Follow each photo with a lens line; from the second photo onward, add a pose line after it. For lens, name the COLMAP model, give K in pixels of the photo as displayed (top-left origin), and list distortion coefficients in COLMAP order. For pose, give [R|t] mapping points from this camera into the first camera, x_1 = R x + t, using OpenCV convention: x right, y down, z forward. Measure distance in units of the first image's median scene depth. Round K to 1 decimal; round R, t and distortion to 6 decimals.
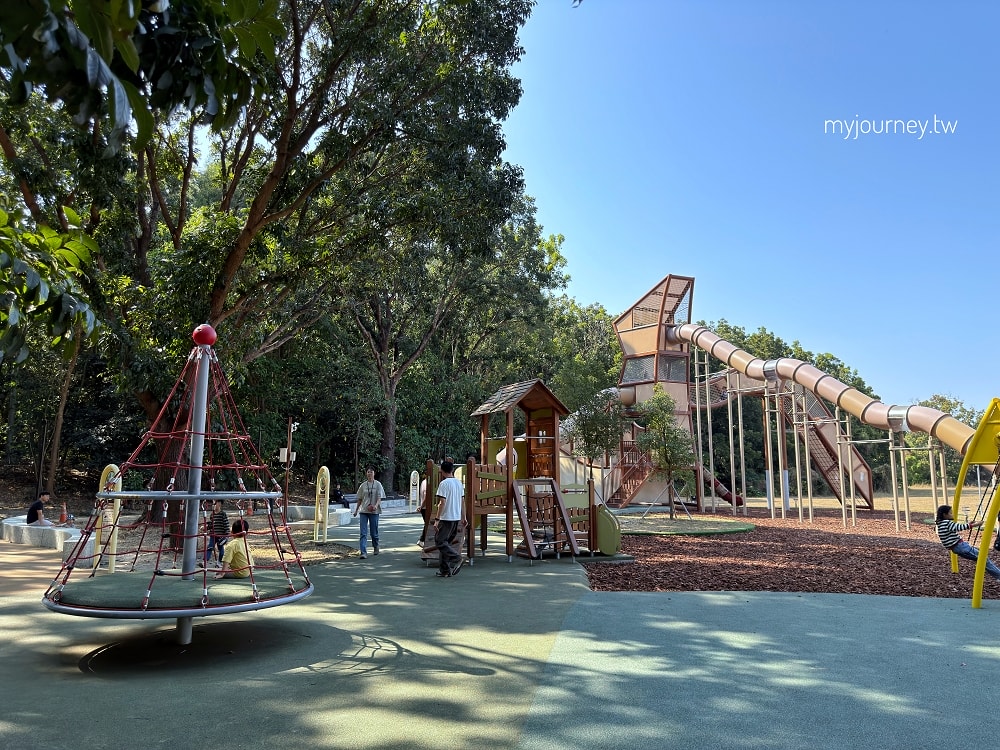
lens RADIAL K [[696.4, 0, 492.4], [0, 696.4, 380.2], [0, 0, 1]] dist [0.072053, -0.145815]
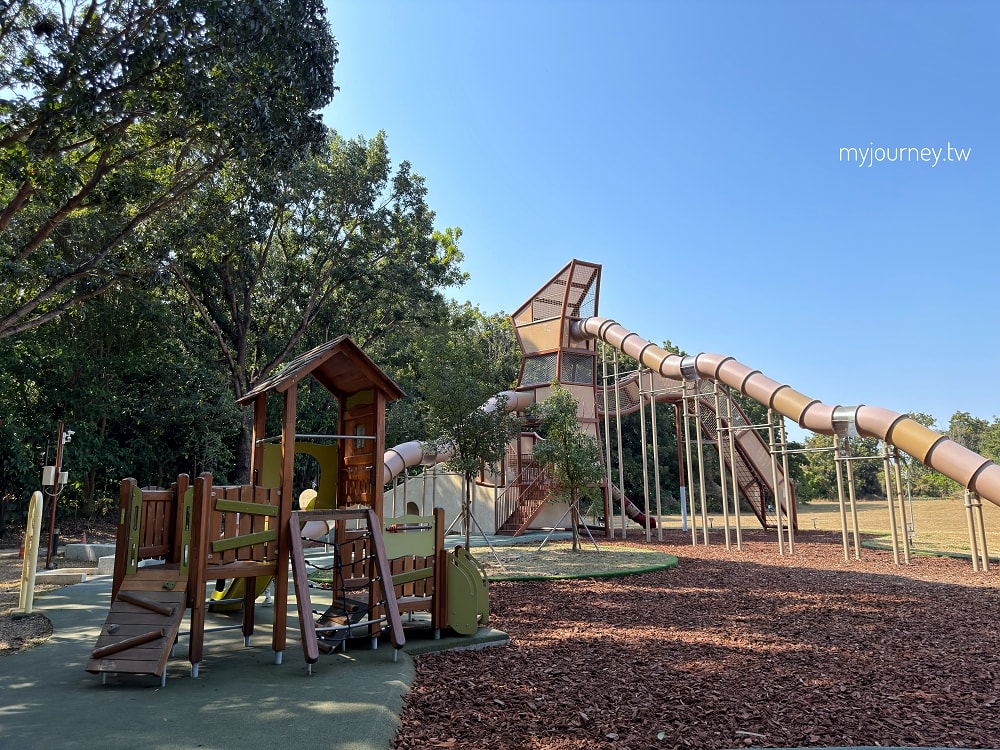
lens RADIAL K [[699.5, 0, 500.0], [0, 699.5, 375.0], [0, 0, 1]] dist [0.071576, -0.111543]
pose [[0.990547, 0.007522, 0.136970, 0.046714], [-0.002871, 0.999414, -0.034120, 0.020687], [-0.137146, 0.033404, 0.989987, 0.165221]]
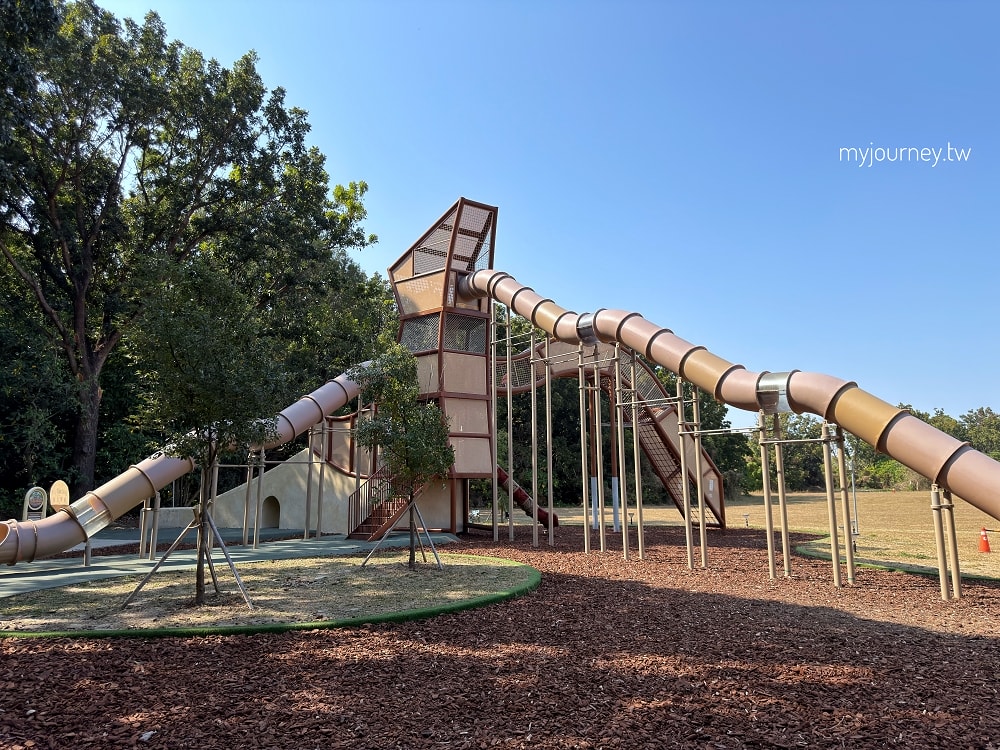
lens RADIAL K [[699.5, 0, 500.0], [0, 699.5, 375.0], [0, 0, 1]] dist [0.071576, -0.111543]
pose [[0.980079, 0.018695, 0.197724, 0.155900], [-0.015004, 0.999684, -0.020149, 0.038680], [-0.198038, 0.016781, 0.980051, 0.309665]]
